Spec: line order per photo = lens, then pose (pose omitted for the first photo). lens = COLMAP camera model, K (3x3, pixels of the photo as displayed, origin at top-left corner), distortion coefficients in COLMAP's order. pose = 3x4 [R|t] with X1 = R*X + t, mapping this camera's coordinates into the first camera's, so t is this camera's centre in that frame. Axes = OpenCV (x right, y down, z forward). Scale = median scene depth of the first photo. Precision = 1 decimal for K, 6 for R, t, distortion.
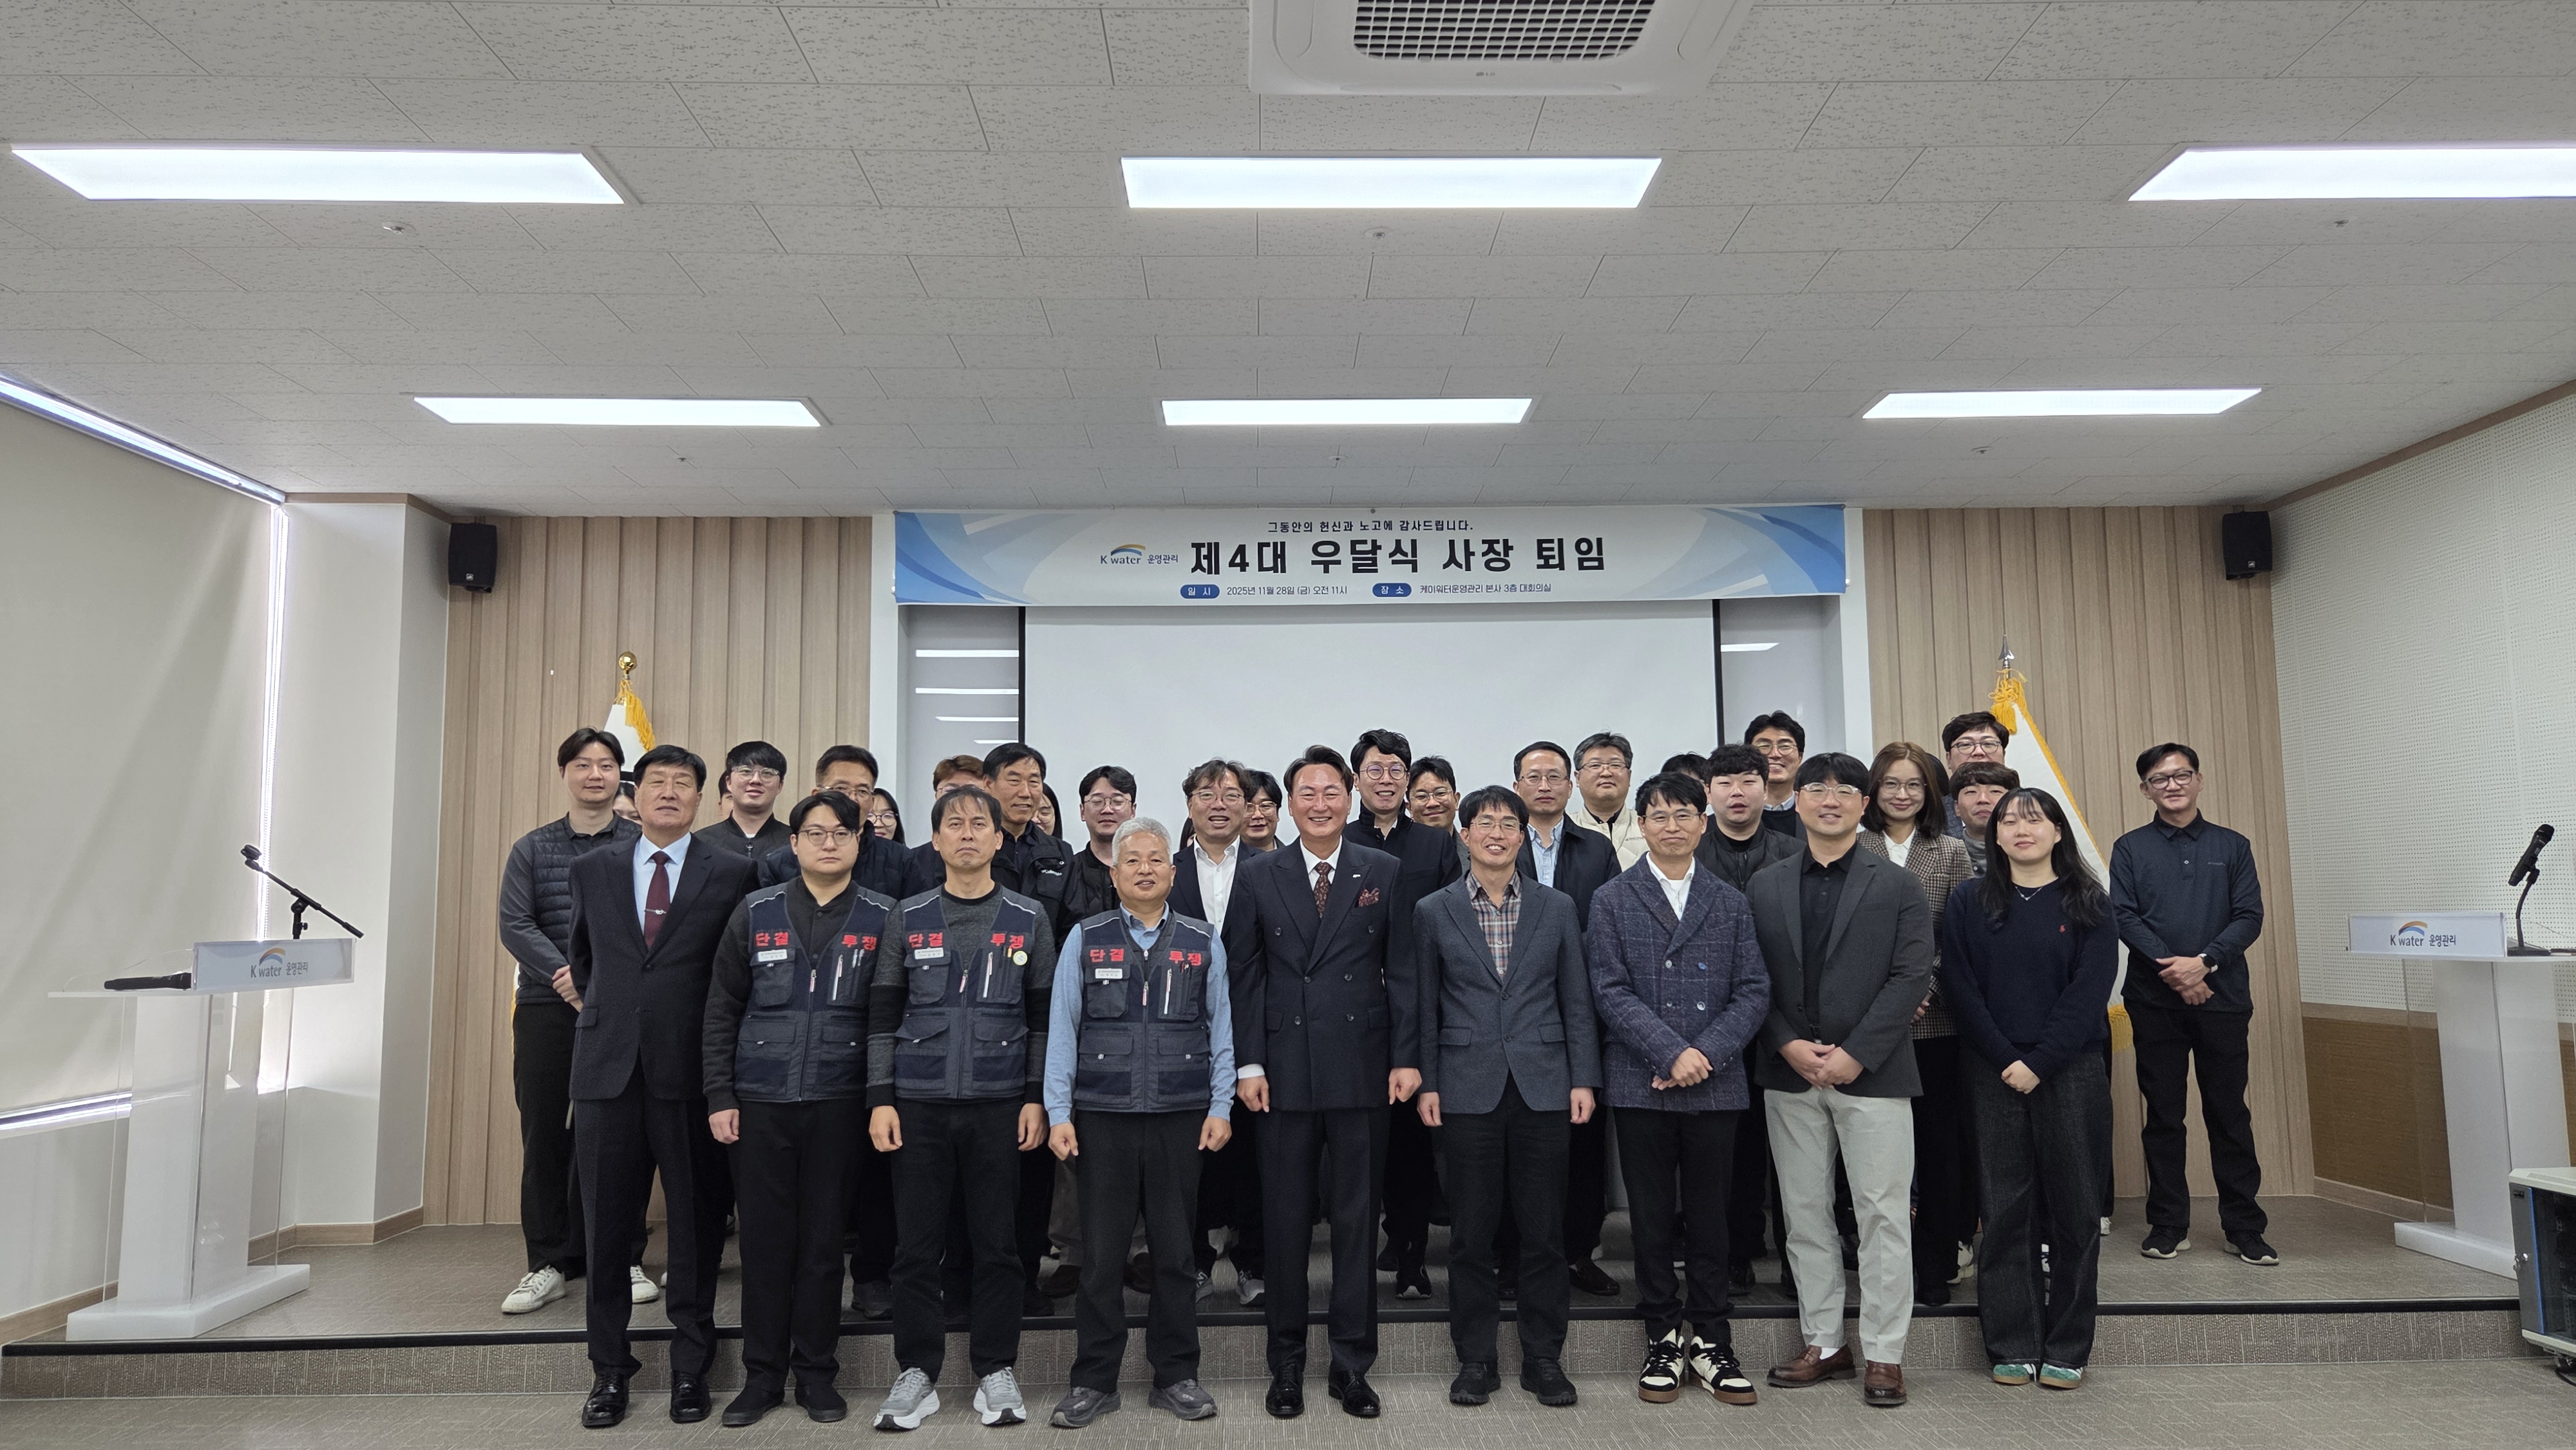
lens RADIAL K [[1713.5, 0, 1310.3], [0, 1713.5, 723.5], [0, 0, 1]] dist [-0.000175, -0.003936]
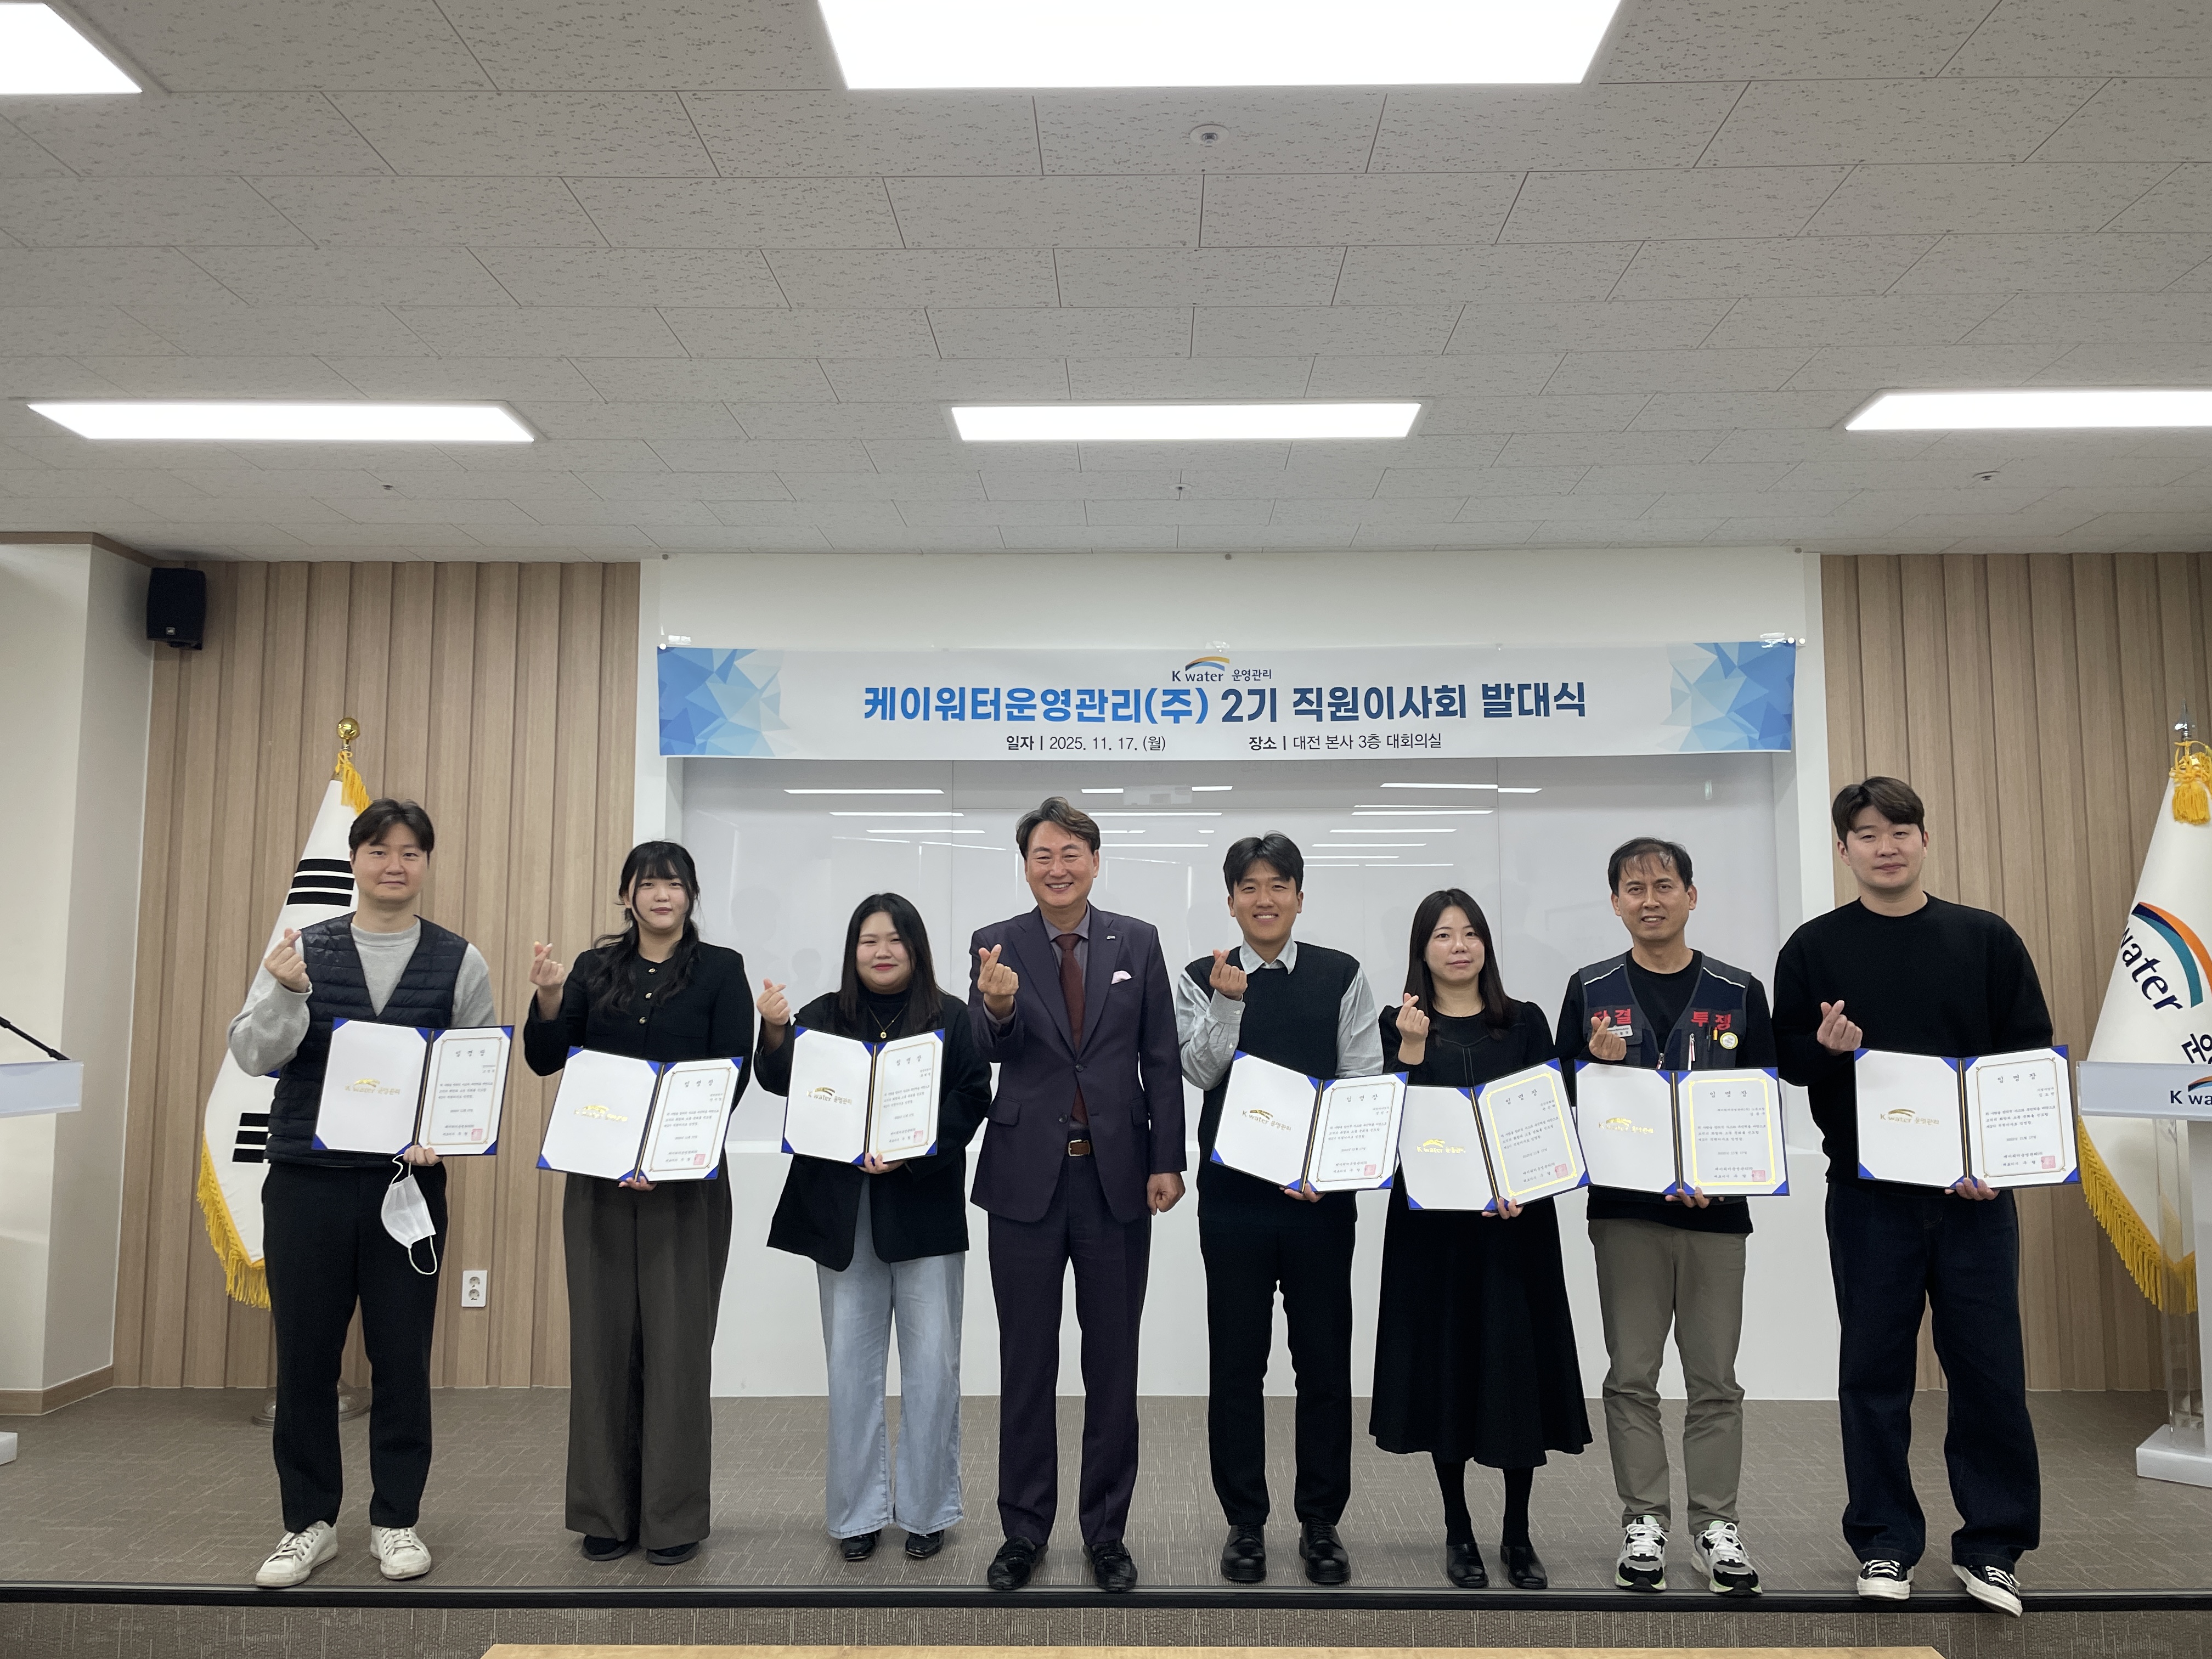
lens RADIAL K [[1724.1, 0, 1106.0], [0, 1724.1, 829.5], [0, 0, 1]] dist [0.008359, 0.003649]
pose [[0.998814, 0.008231, -0.047990, 0.018601], [-0.007260, 0.999766, 0.020367, -0.006989], [0.048147, -0.019995, 0.998640, 0.151684]]
